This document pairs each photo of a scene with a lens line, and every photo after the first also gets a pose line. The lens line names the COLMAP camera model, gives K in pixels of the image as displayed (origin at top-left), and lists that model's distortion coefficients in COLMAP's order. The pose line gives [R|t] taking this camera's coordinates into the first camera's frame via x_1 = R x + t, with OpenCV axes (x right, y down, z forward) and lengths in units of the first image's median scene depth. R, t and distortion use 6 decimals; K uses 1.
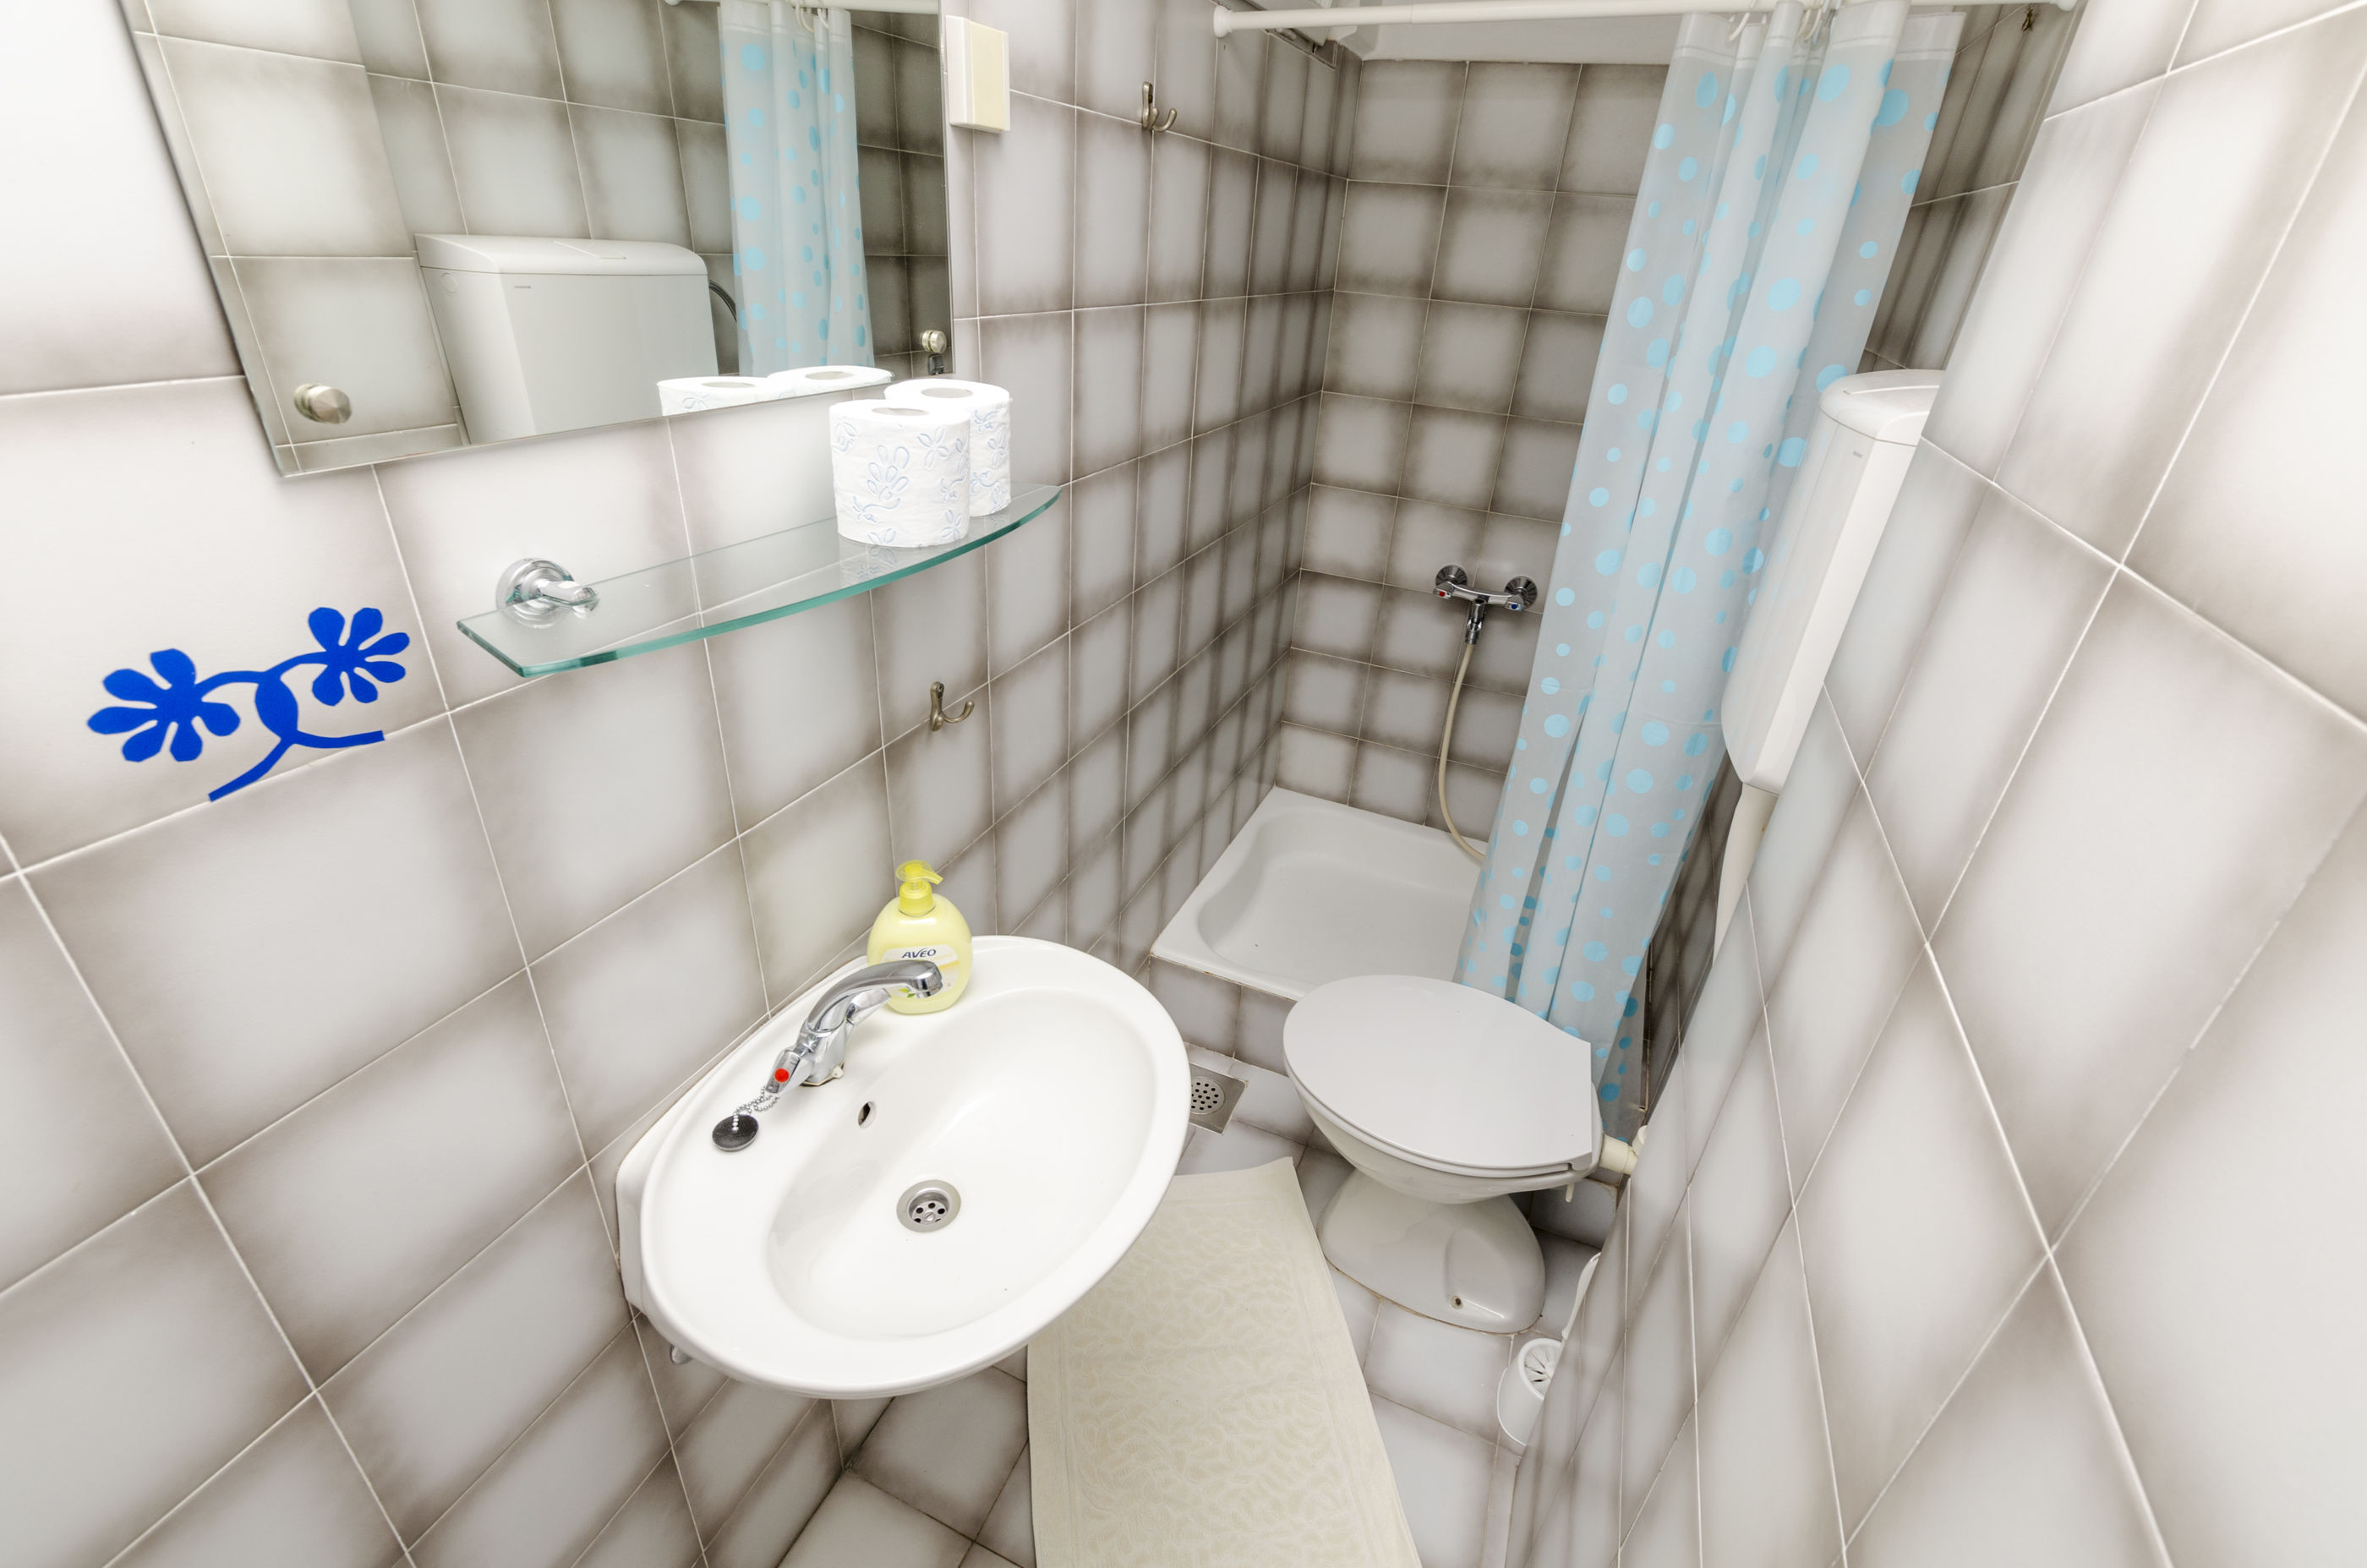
lens RADIAL K [[1019.2, 0, 1181.6], [0, 1019.2, 784.7], [0, 0, 1]] dist [0.008623, -0.001472]
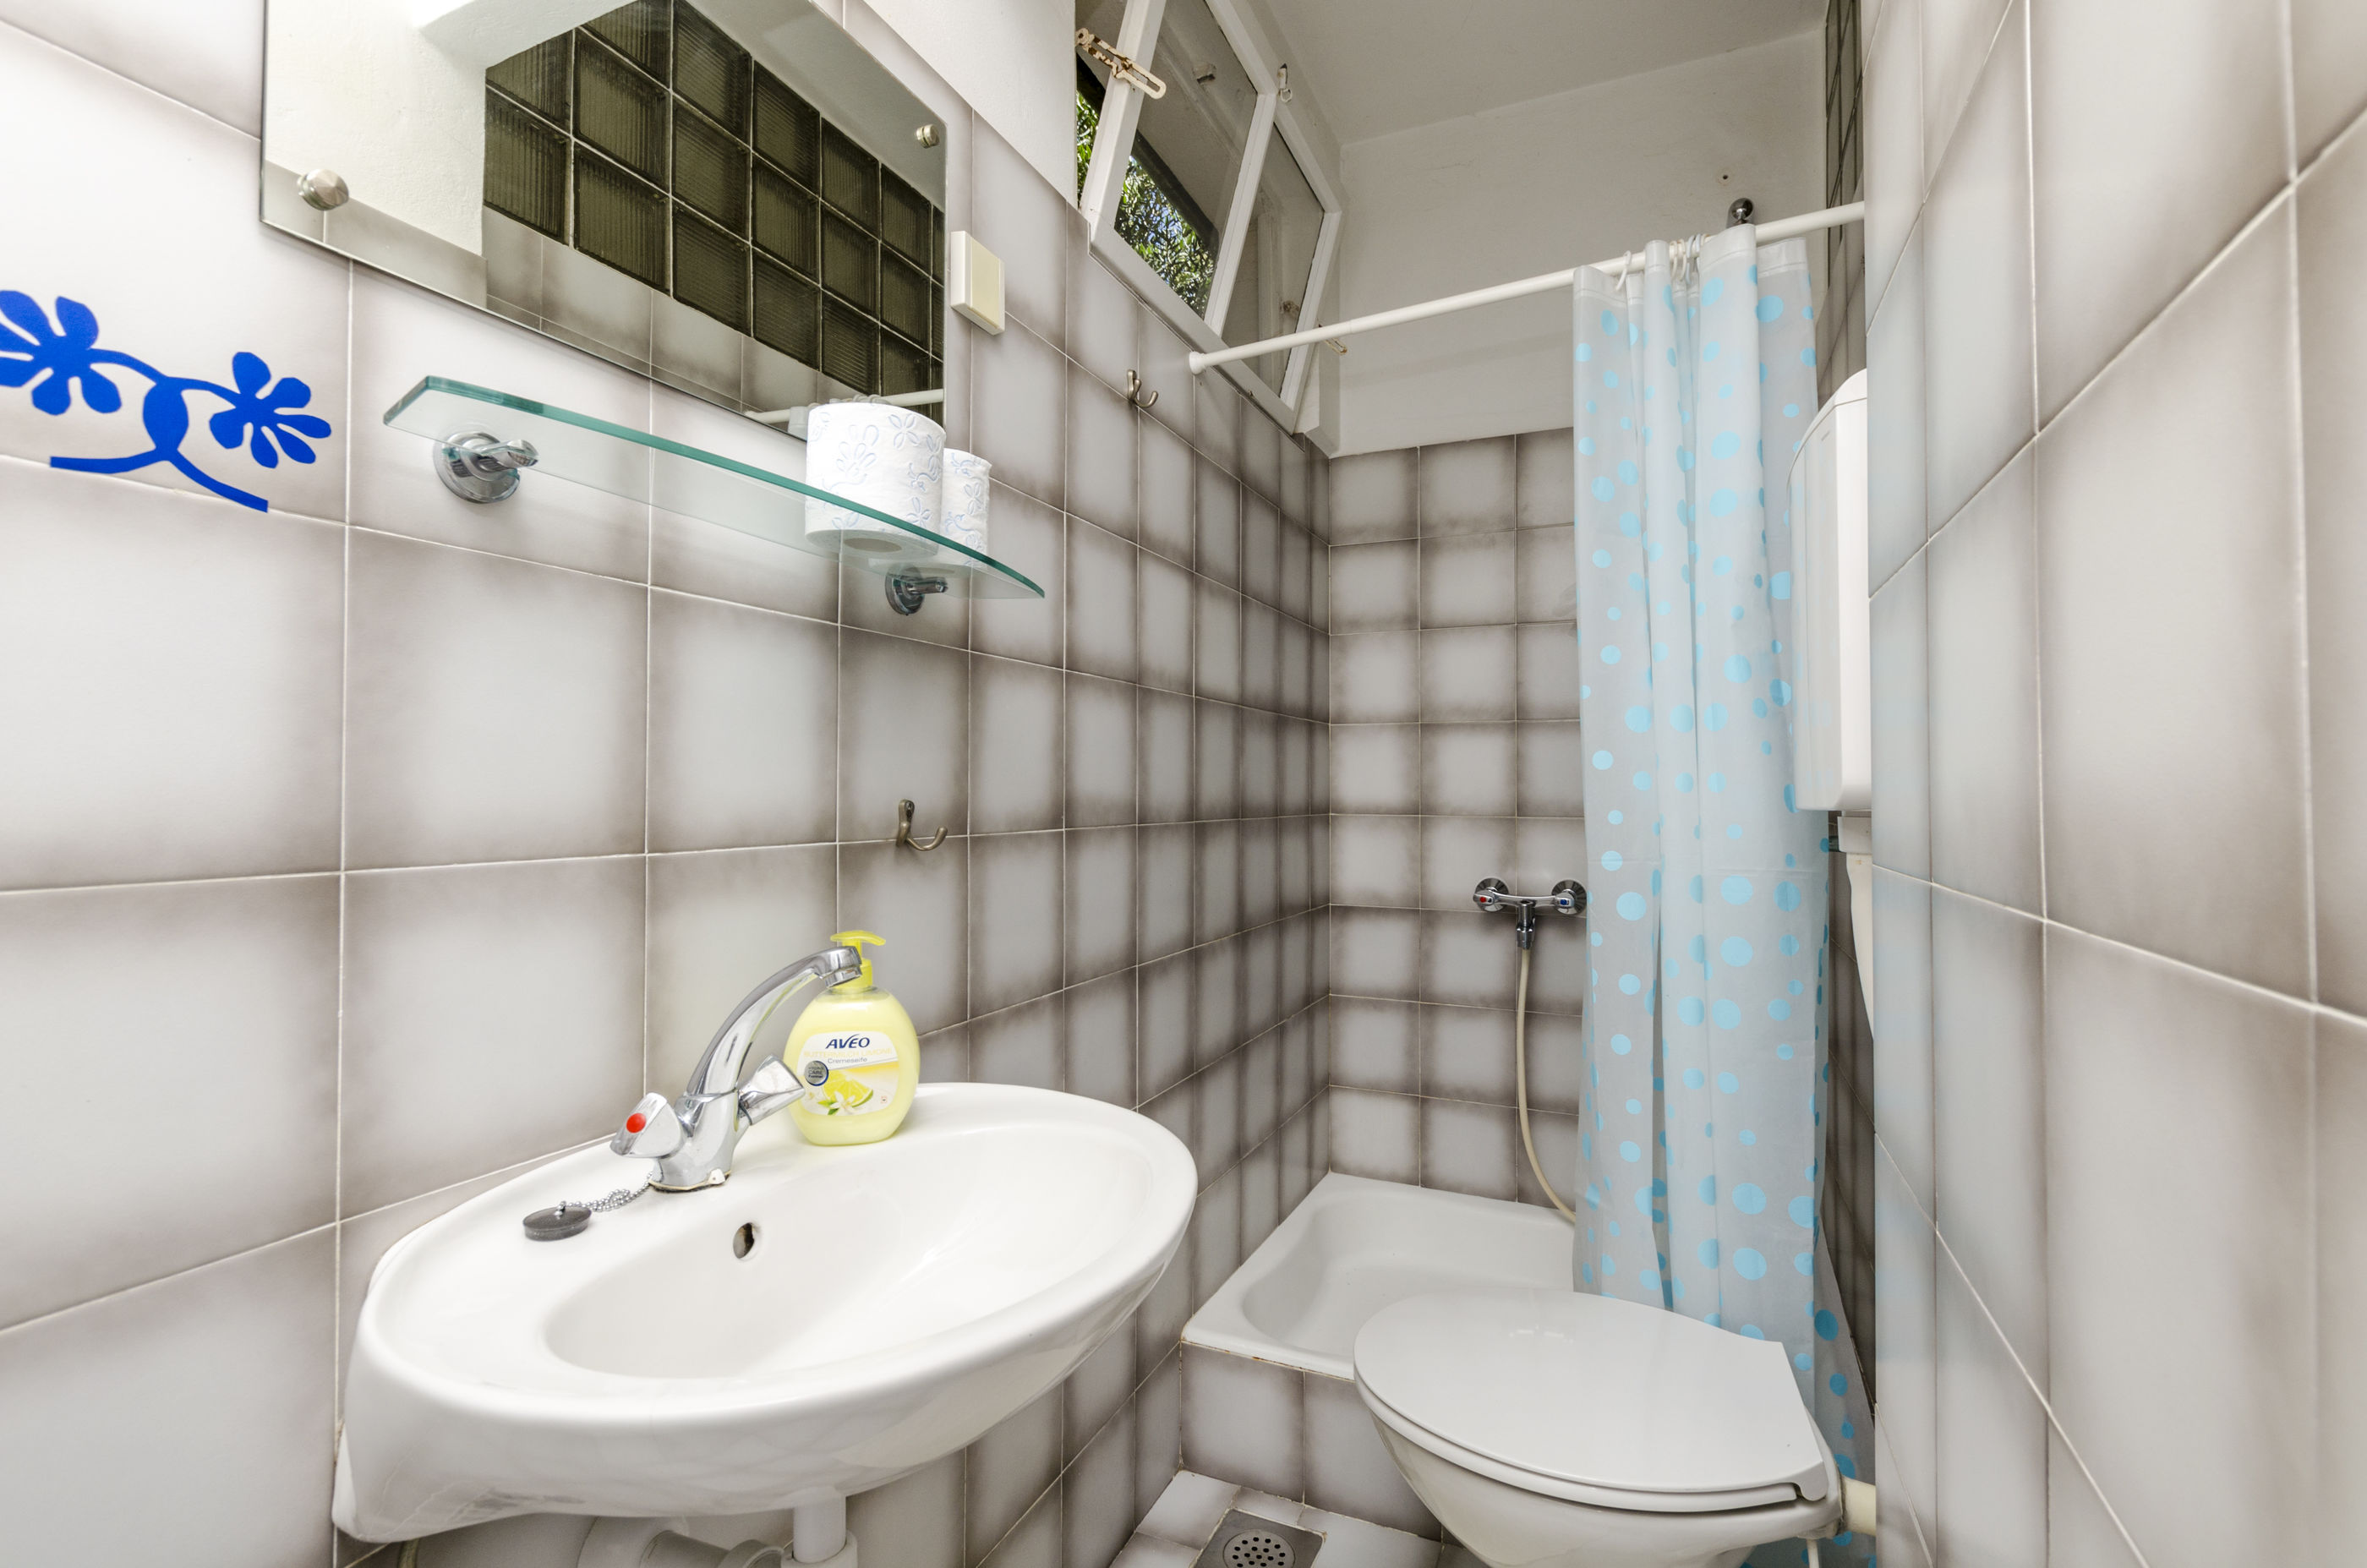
lens RADIAL K [[1080.5, 0, 1186.9], [0, 1080.5, 779.7], [0, 0, 1]] dist [0.003418, -0.002022]
pose [[0.997943, -0.060898, -0.020005, 0.020716], [0.043209, 0.869626, -0.491816, 0.263271], [0.047348, 0.489941, 0.870469, 0.119240]]
